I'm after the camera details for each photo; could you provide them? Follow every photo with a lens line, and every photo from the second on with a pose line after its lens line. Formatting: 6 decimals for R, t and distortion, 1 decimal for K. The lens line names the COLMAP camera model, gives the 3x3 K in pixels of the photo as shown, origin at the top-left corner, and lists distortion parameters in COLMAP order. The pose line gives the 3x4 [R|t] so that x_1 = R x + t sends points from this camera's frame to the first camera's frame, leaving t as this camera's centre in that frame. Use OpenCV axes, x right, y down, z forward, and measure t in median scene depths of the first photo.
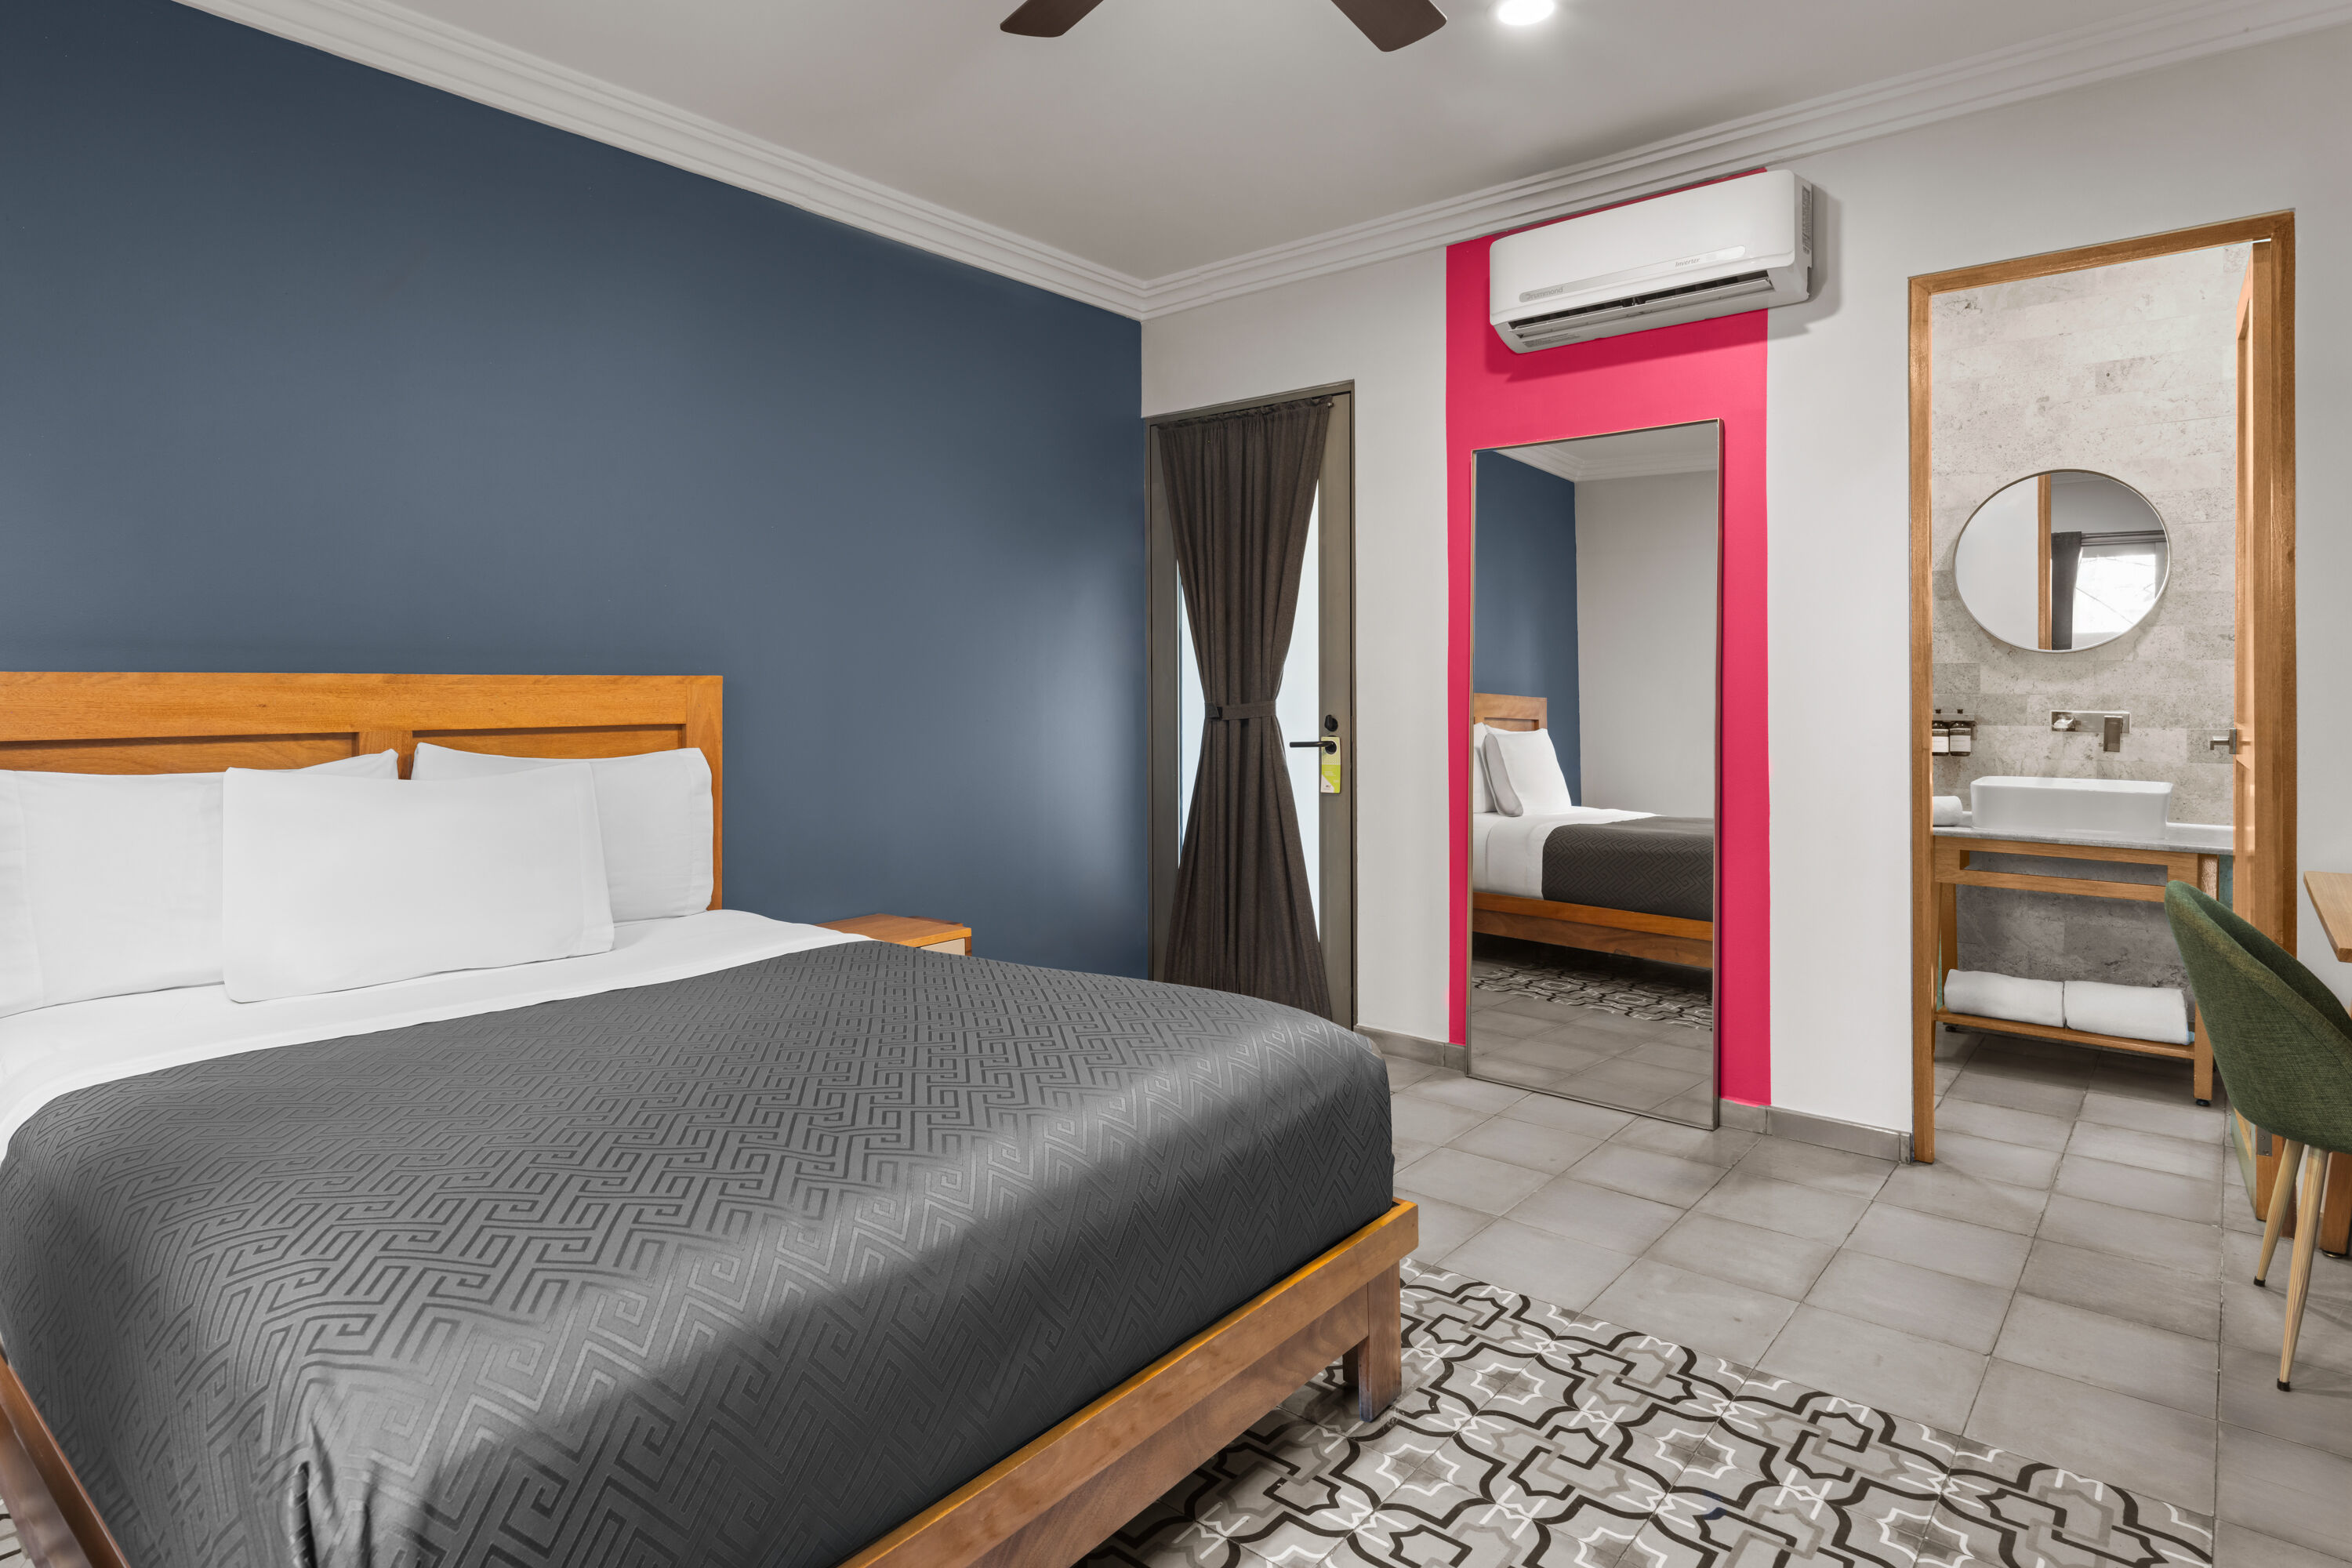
lens RADIAL K [[1289.7, 0, 1173.3], [0, 1289.7, 695.6], [0, 0, 1]] dist [-0.000574, 0.002344]
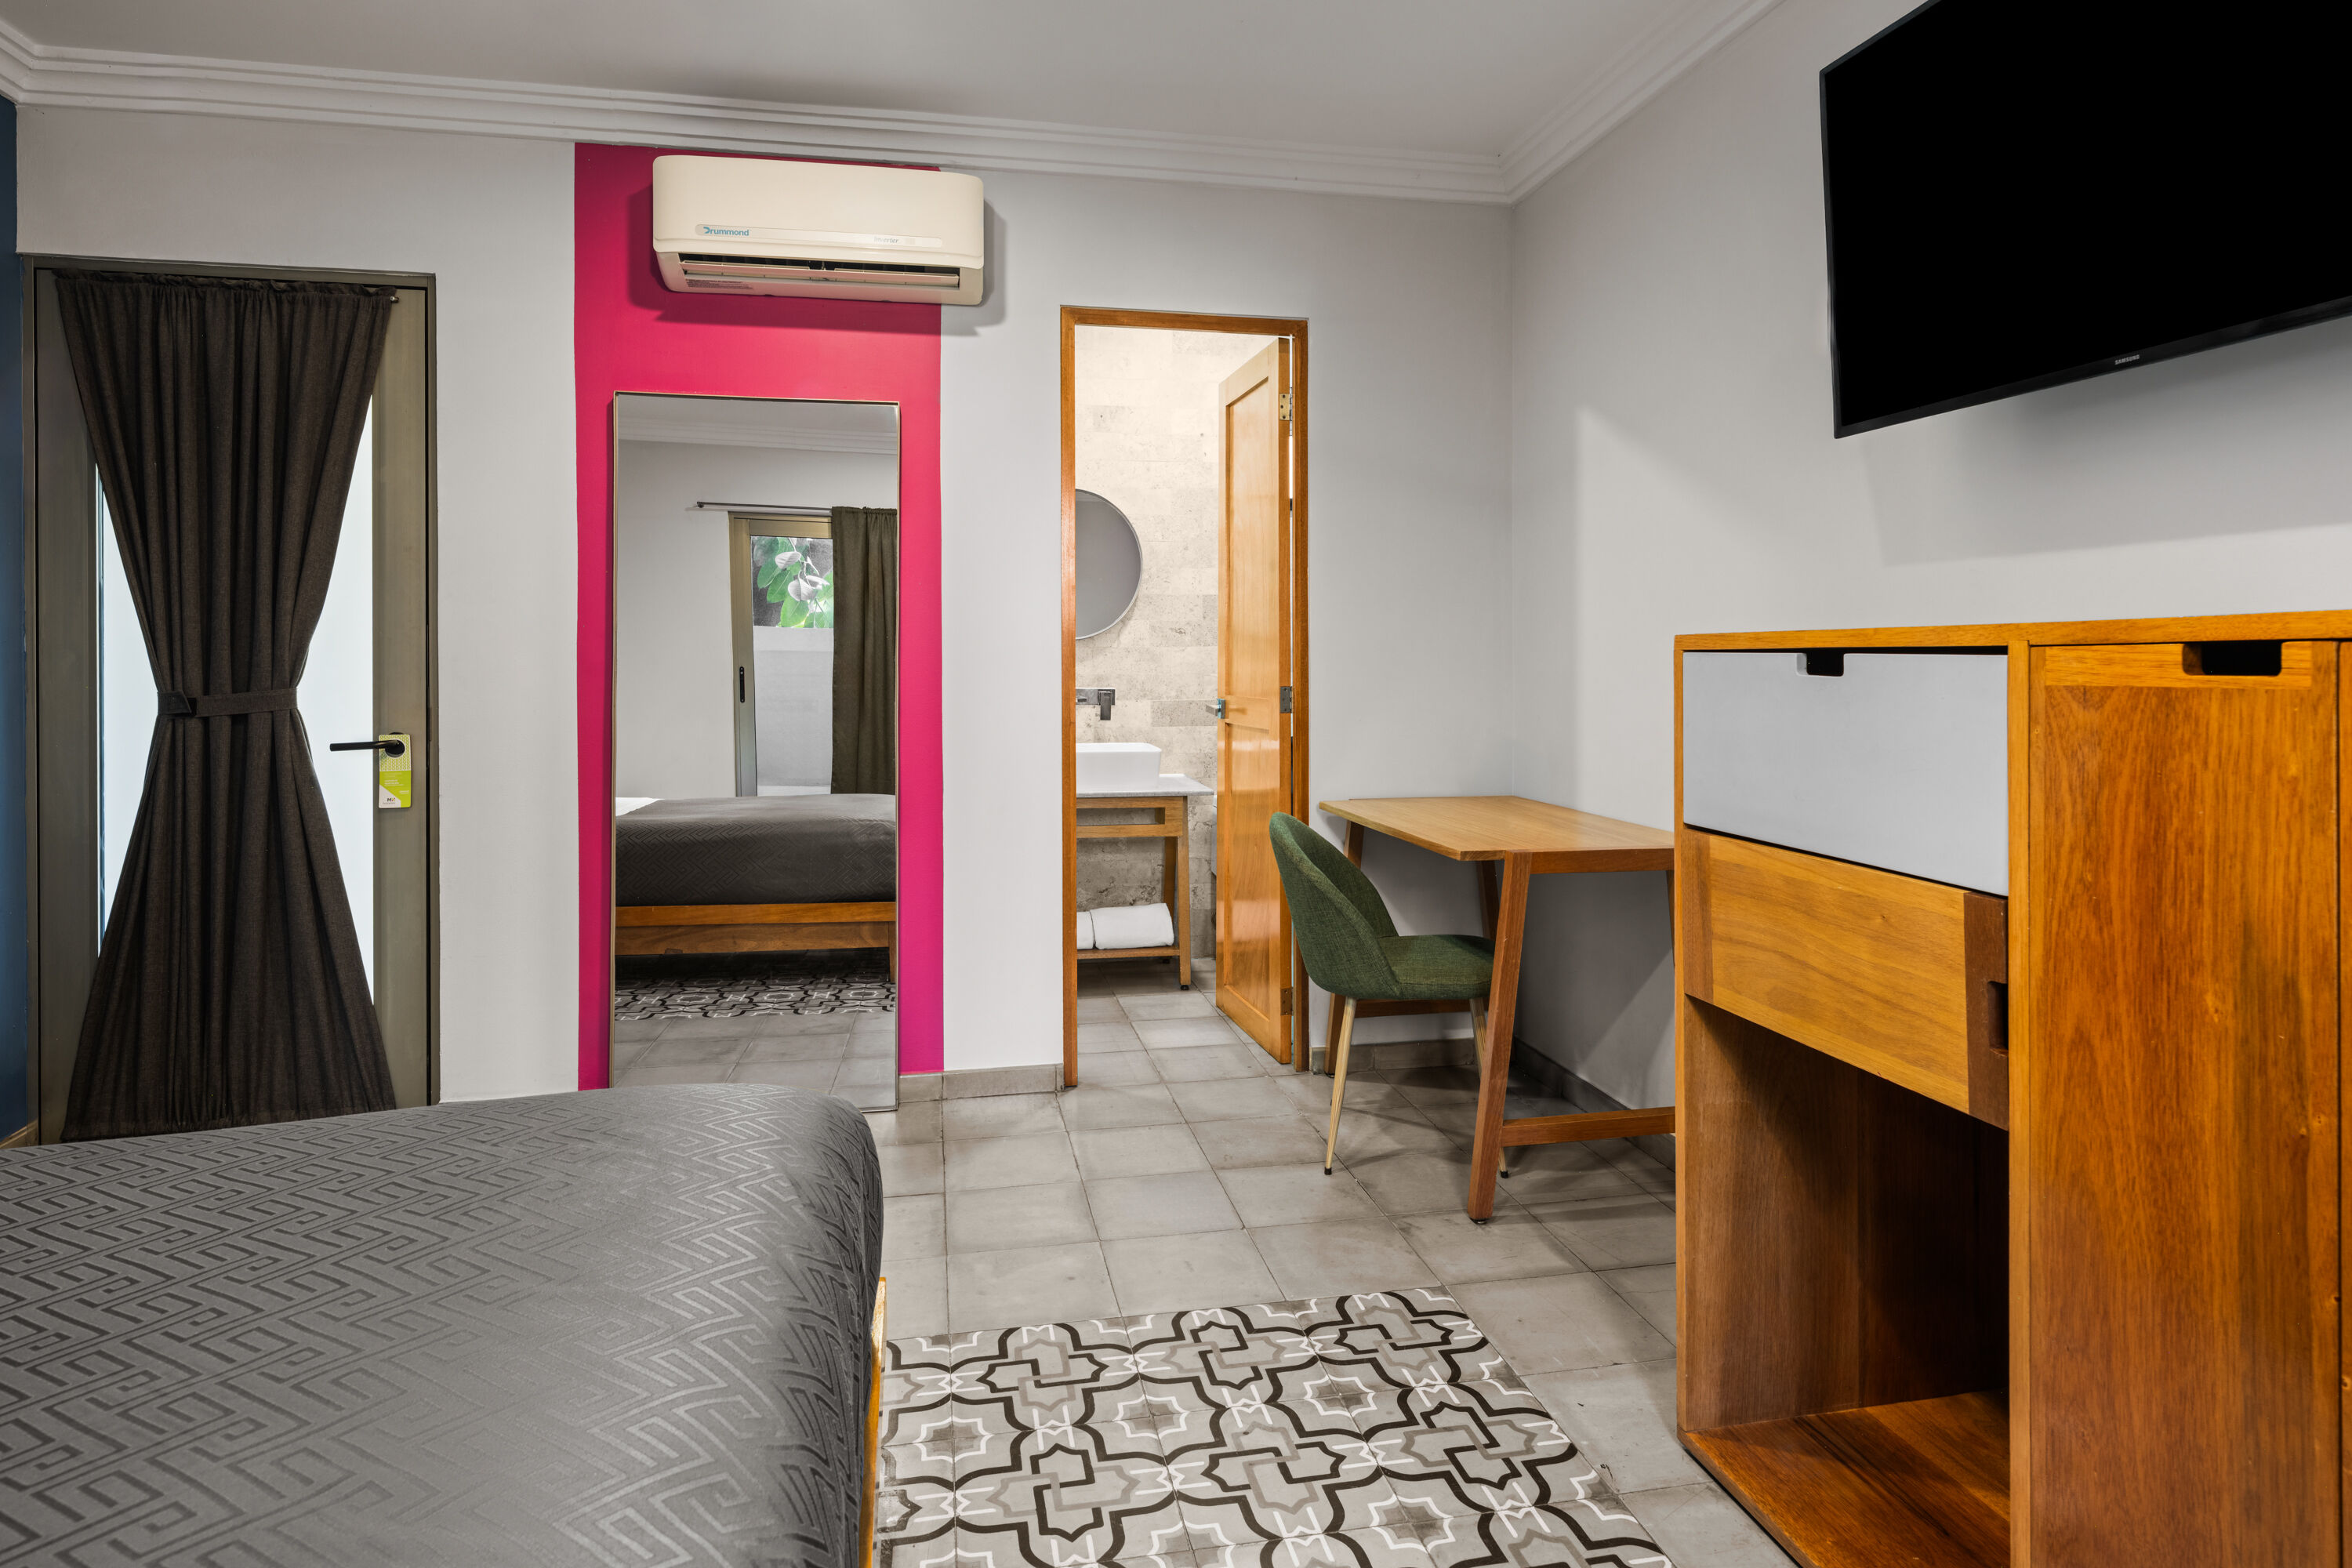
lens RADIAL K [[1285.4, 0, 1174.6], [0, 1285.4, 665.7], [0, 0, 1]] dist [0.042520, -0.030229]
pose [[0.634375, 0.000703, 0.773025, -0.231953], [0.007757, 0.999943, -0.007275, 0.000768], [-0.772987, 0.010611, 0.634334, 0.201160]]
